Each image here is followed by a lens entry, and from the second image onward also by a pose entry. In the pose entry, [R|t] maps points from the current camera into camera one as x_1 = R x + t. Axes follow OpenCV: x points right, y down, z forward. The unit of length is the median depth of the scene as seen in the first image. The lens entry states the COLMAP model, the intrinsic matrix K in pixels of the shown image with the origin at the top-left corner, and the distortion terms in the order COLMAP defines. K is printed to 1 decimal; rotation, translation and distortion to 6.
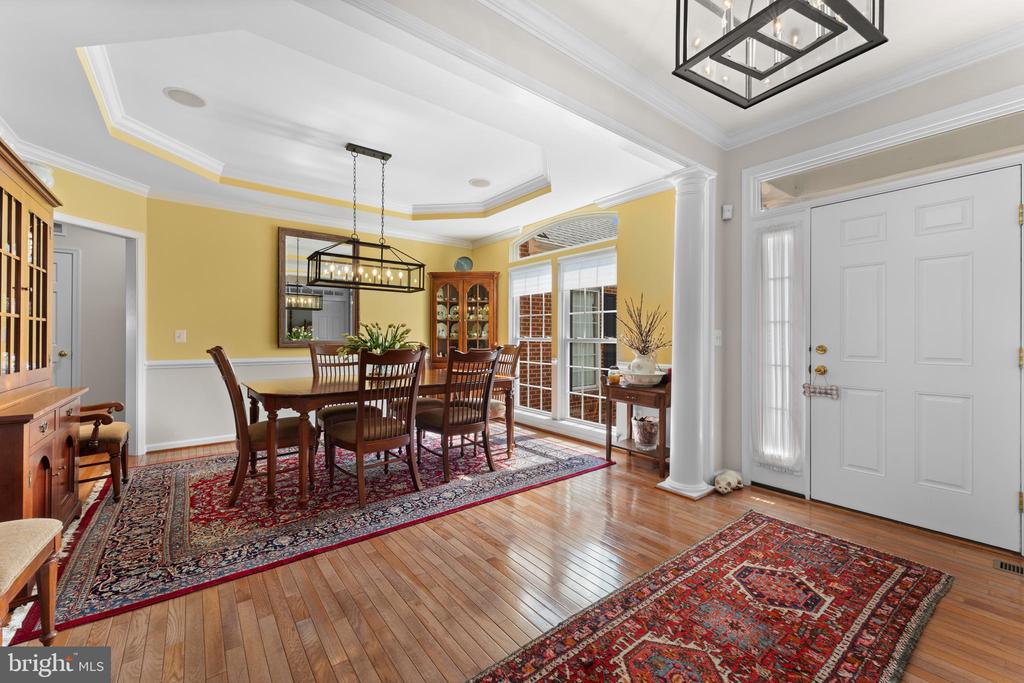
lens RADIAL K [[412.4, 0, 511.8], [0, 412.4, 337.5], [0, 0, 1]] dist [0.005754, -0.000394]
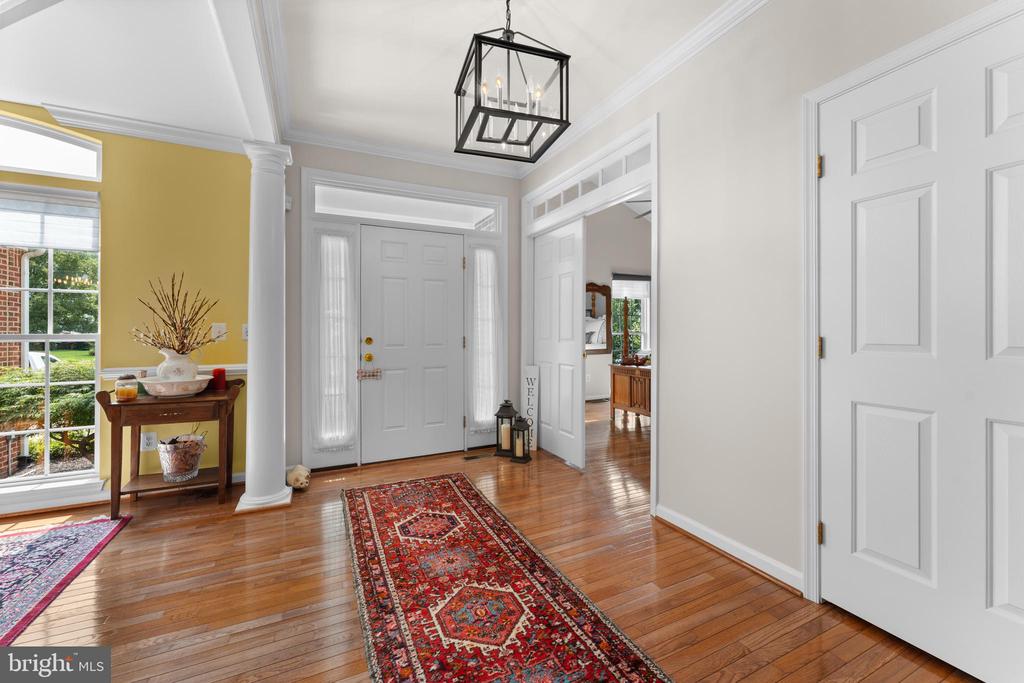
lens RADIAL K [[412.4, 0, 511.9], [0, 412.4, 332.0], [0, 0, 1]] dist [0.005754, -0.000394]
pose [[0.211248, -0.003285, 0.977427, -0.346993], [0.004140, 0.999988, 0.002466, 0.001274], [-0.977424, 0.003525, 0.211259, 0.298847]]
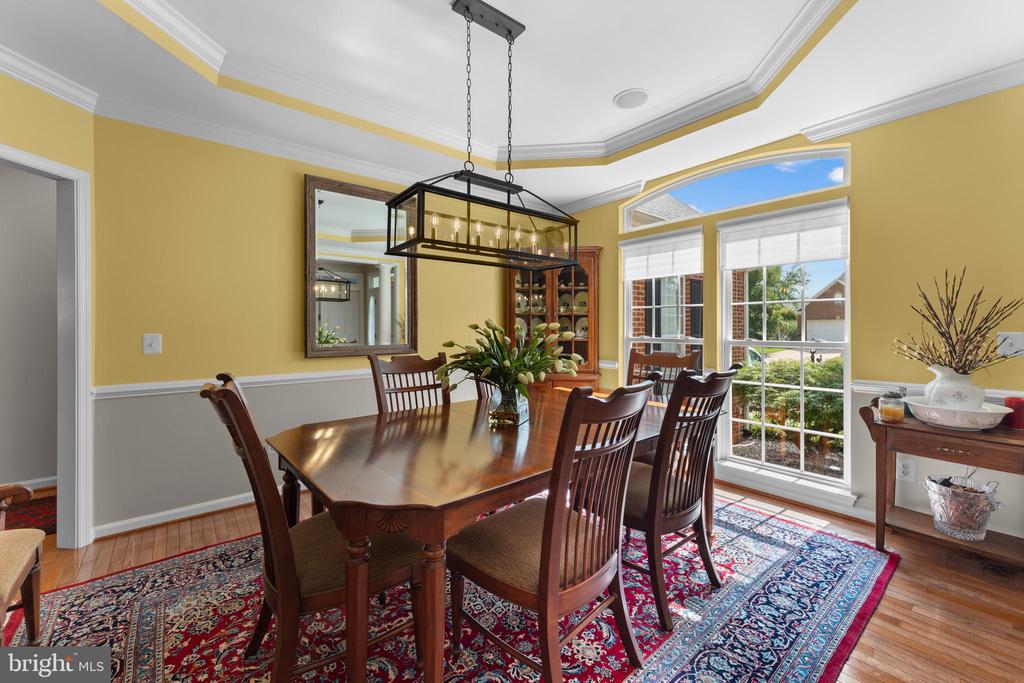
lens RADIAL K [[412.4, 0, 509.0], [0, 412.4, 327.7], [0, 0, 1]] dist [0.005754, -0.000394]
pose [[0.999754, -0.006037, 0.021346, -0.389572], [0.006087, 0.999979, -0.002293, -0.031042], [-0.021332, 0.002423, 0.999770, 0.512659]]
